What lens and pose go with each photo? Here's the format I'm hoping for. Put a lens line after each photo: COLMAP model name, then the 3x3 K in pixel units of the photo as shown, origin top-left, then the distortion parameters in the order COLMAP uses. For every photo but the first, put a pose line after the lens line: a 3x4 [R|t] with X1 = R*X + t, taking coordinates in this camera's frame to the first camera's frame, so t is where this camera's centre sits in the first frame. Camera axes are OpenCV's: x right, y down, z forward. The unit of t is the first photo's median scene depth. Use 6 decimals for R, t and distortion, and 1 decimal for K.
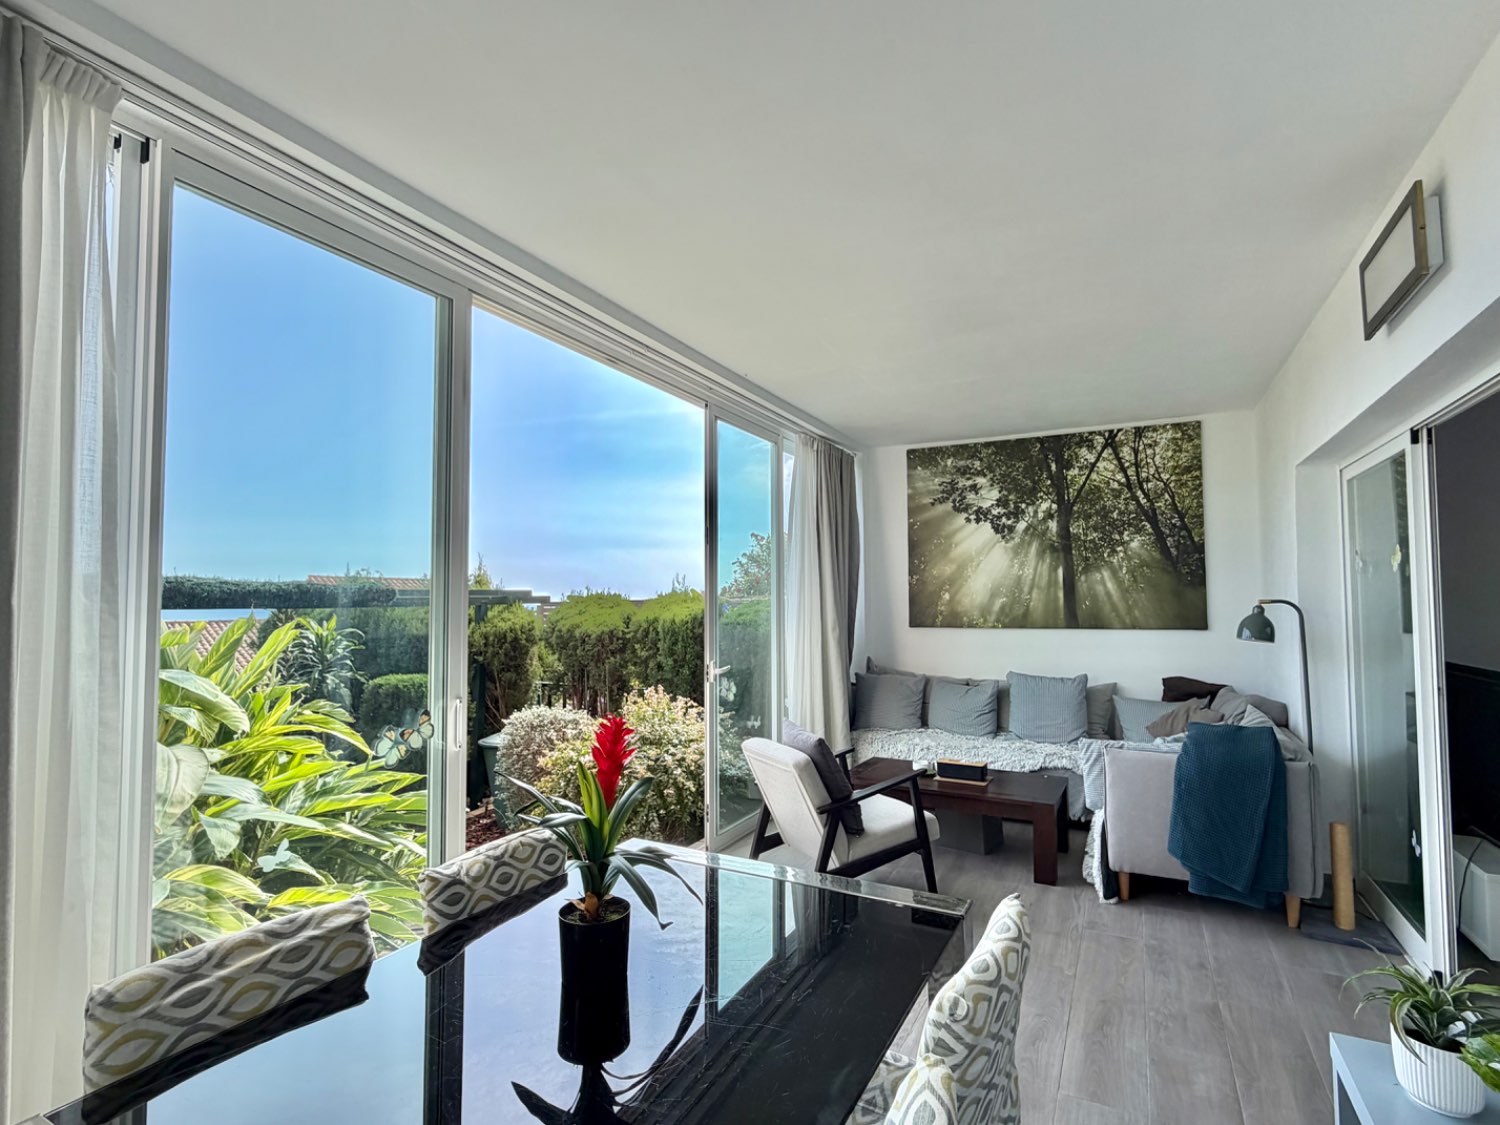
lens RADIAL K [[747.5, 0, 752.5], [0, 747.5, 567.3], [0, 0, 1]] dist [-0.000675, 0.000013]
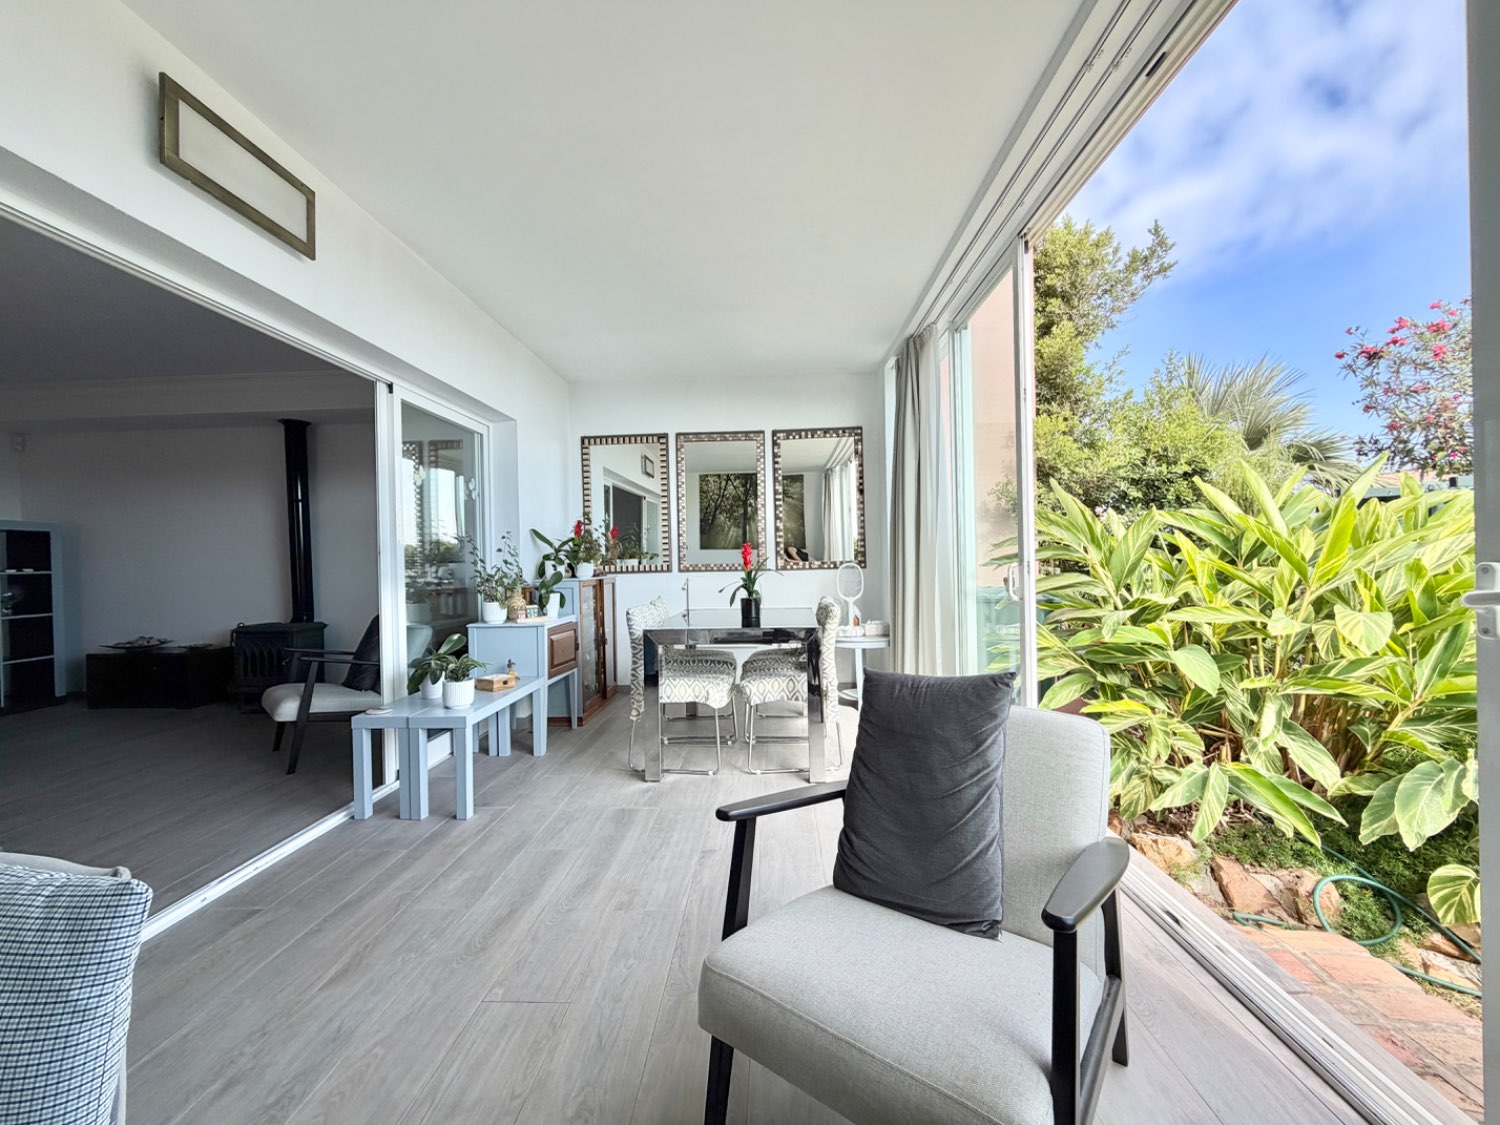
lens RADIAL K [[599.6, 0, 756.6], [0, 599.6, 561.1], [0, 0, 1]] dist [-0.000492, -0.000140]
pose [[-0.909781, 0.018525, -0.414675, 0.217104], [0.037279, 0.998613, -0.037179, 0.088843], [0.413411, -0.049283, -0.909210, 0.823642]]
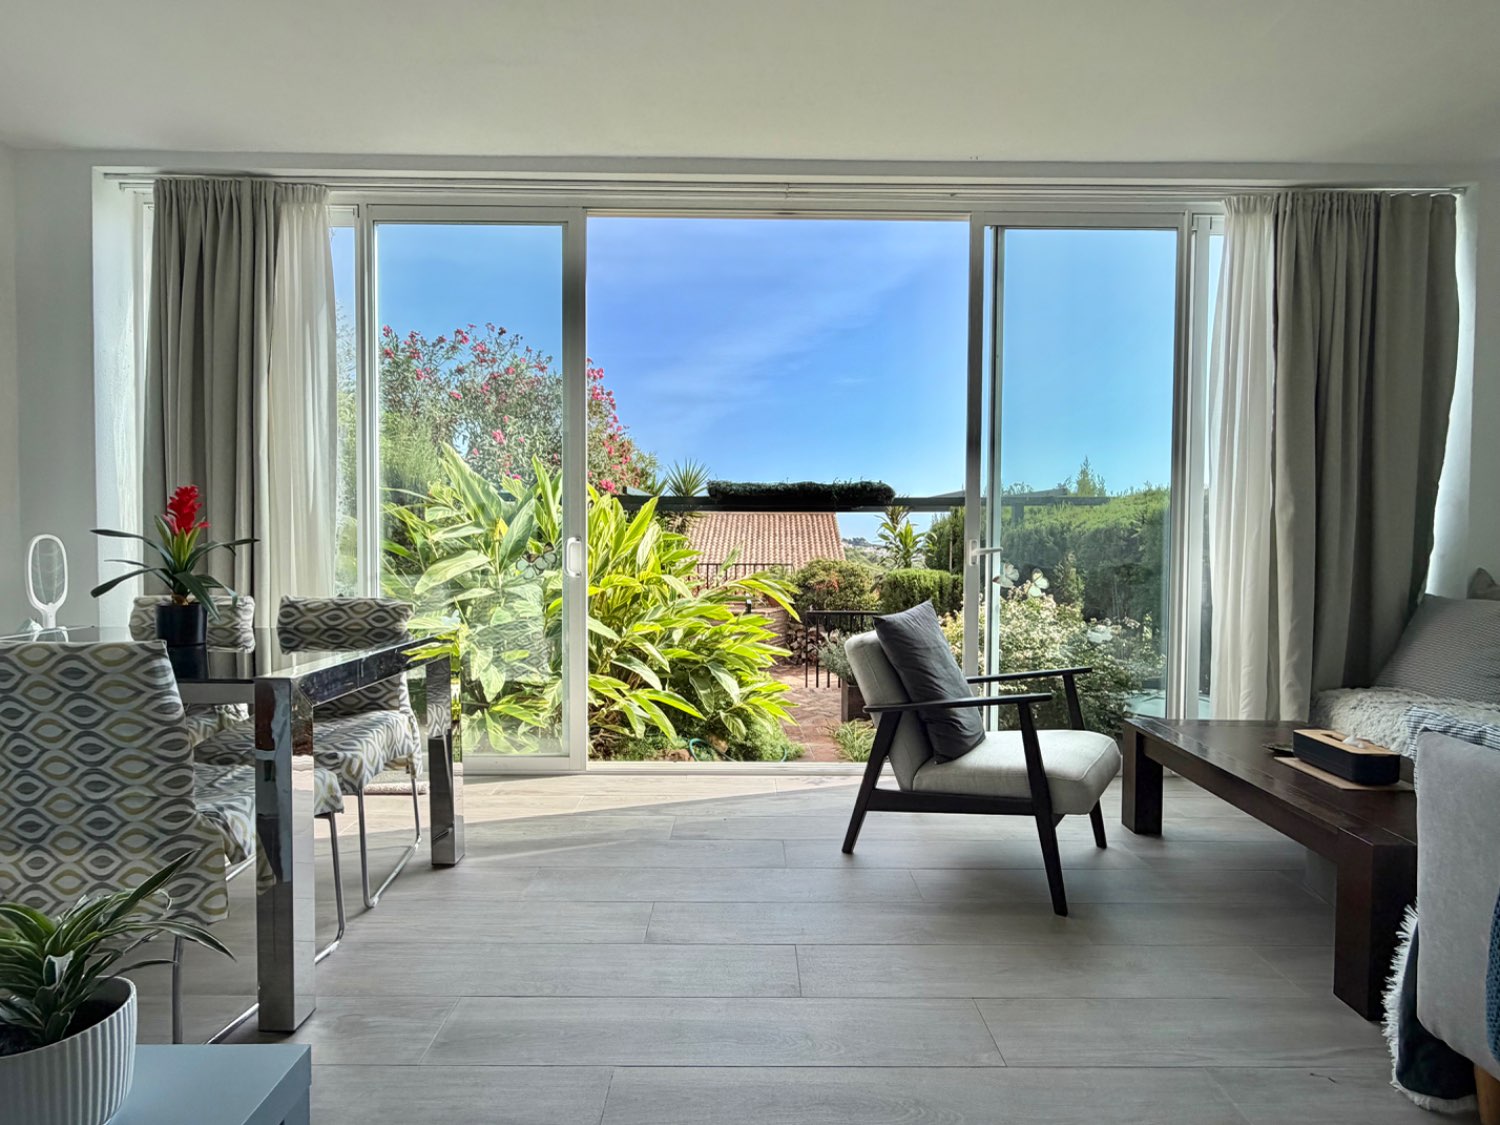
lens RADIAL K [[747.5, 0, 746.2], [0, 747.5, 563.1], [0, 0, 1]] dist [-0.000675, 0.000013]
pose [[0.454653, 0.034690, -0.889993, 0.417086], [0.030254, 0.998063, 0.054358, 0.075342], [0.890154, -0.051640, 0.452723, 0.313917]]
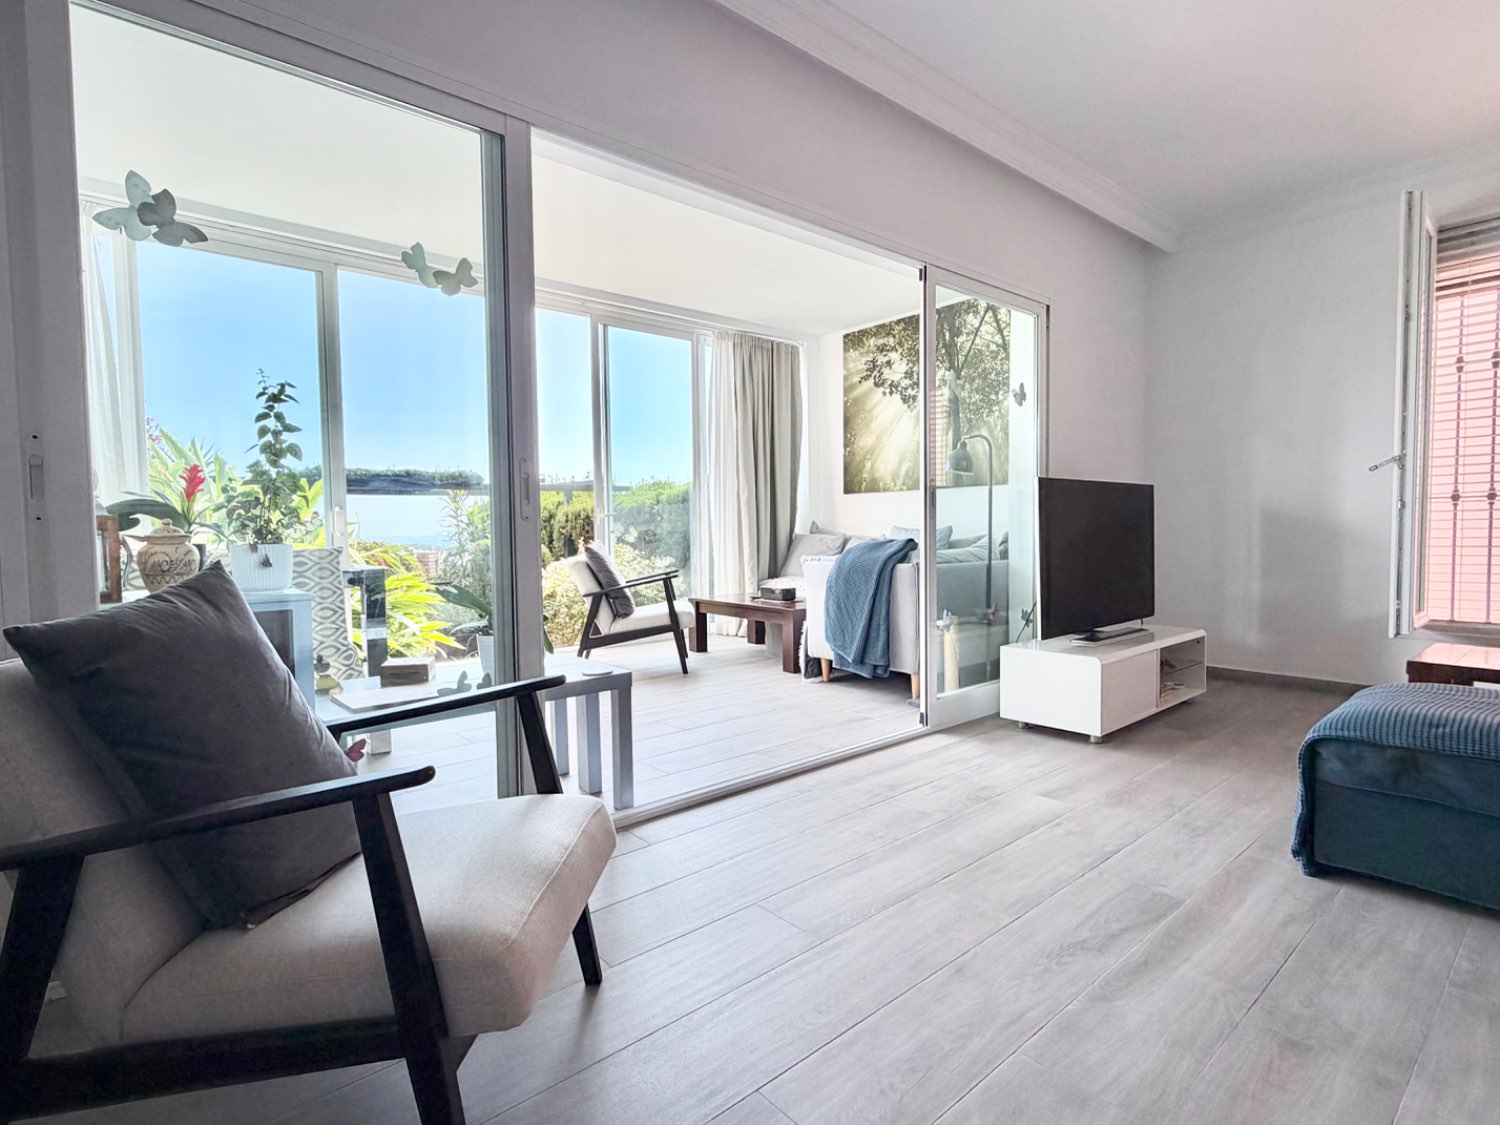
lens RADIAL K [[747.5, 0, 743.5], [0, 747.5, 561.6], [0, 0, 1]] dist [-0.000675, 0.000013]
pose [[0.918719, 0.009607, -0.394796, 0.547345], [0.026864, 0.995868, 0.086748, 0.083732], [0.393998, -0.090303, 0.914664, -0.113834]]
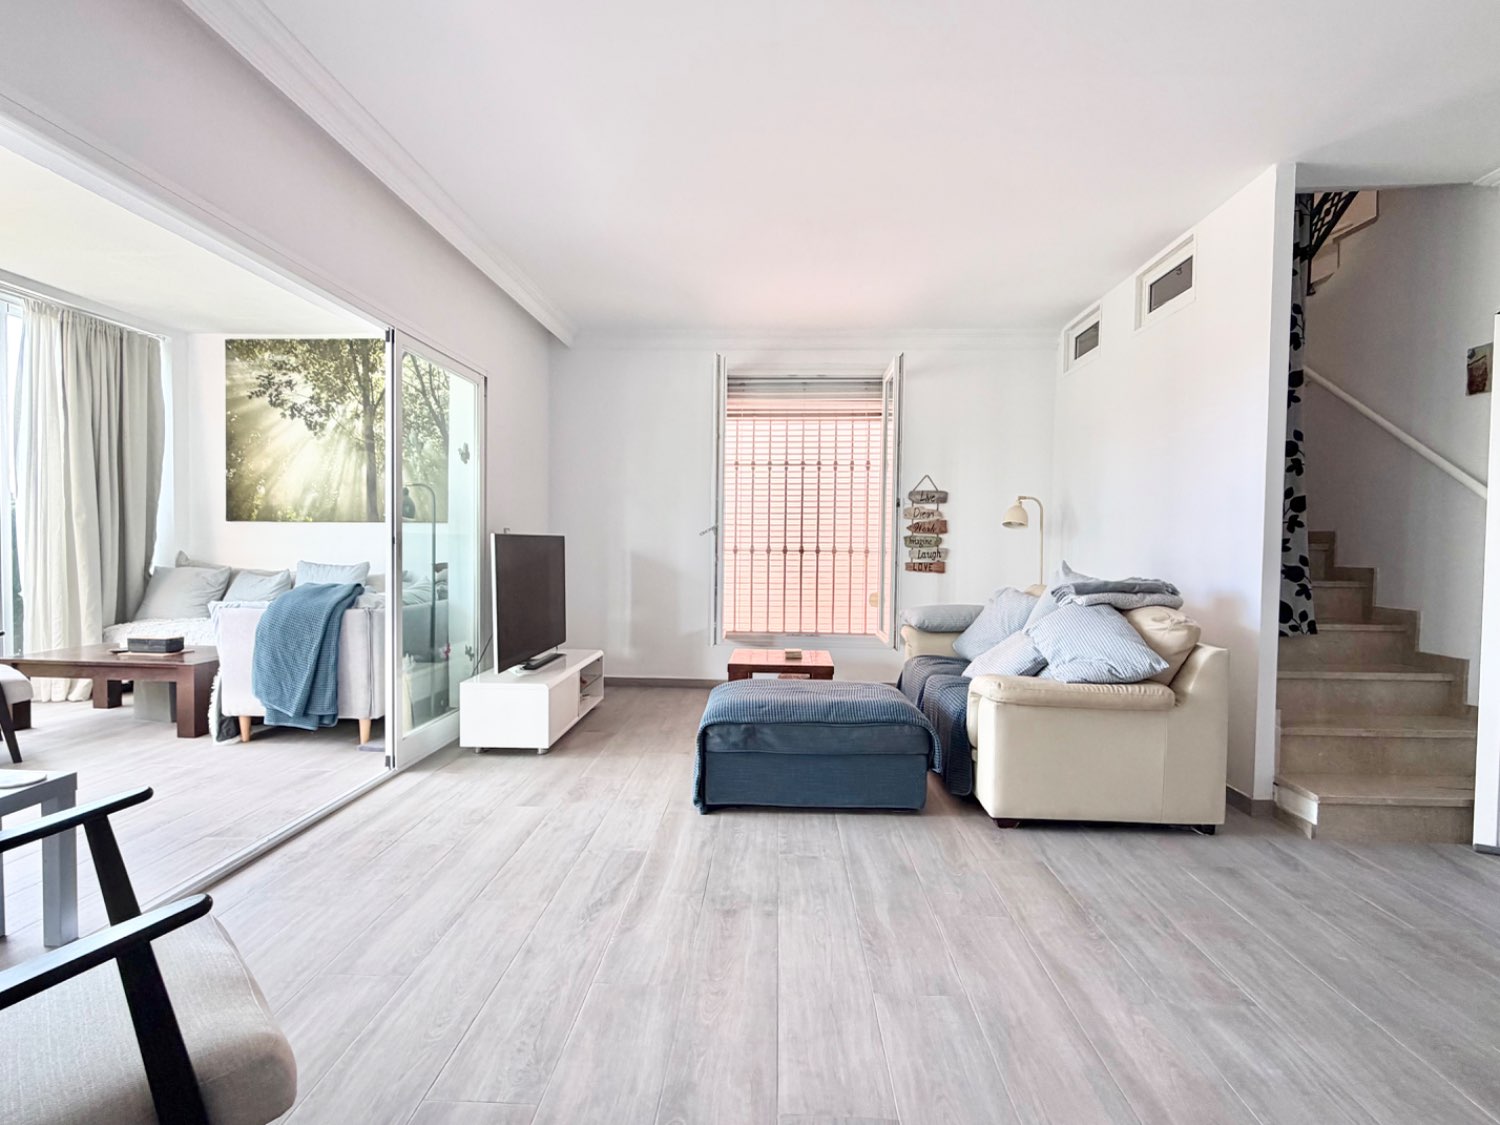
lens RADIAL K [[747.5, 0, 746.2], [0, 747.5, 563.8], [0, 0, 1]] dist [-0.000675, 0.000013]
pose [[0.914540, 0.003633, 0.404478, 0.463408], [-0.033537, 0.997198, 0.066871, 0.049581], [-0.403102, -0.074722, 0.912099, -0.194778]]
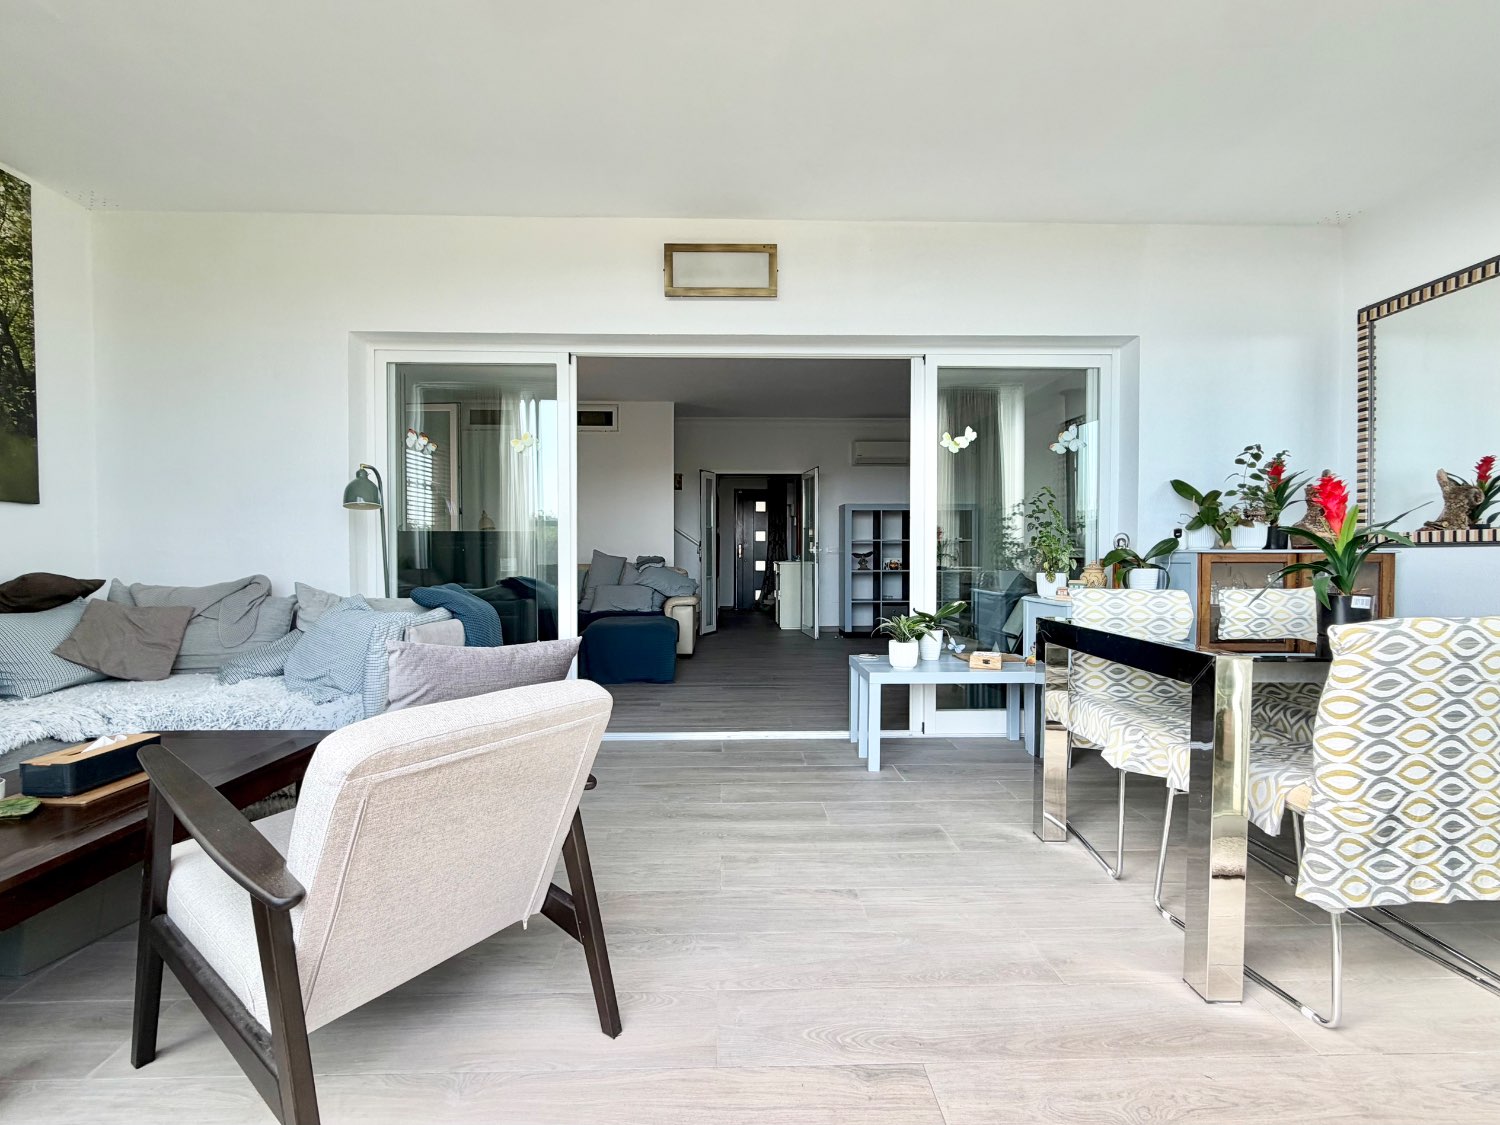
lens RADIAL K [[685.8, 0, 746.9], [0, 685.8, 561.4], [0, 0, 1]] dist [0.003698, 0.000064]
pose [[-0.473264, -0.012602, 0.880830, -0.210135], [-0.037968, 0.999260, -0.006104, 0.101941], [-0.880102, -0.036332, -0.473392, 0.650720]]
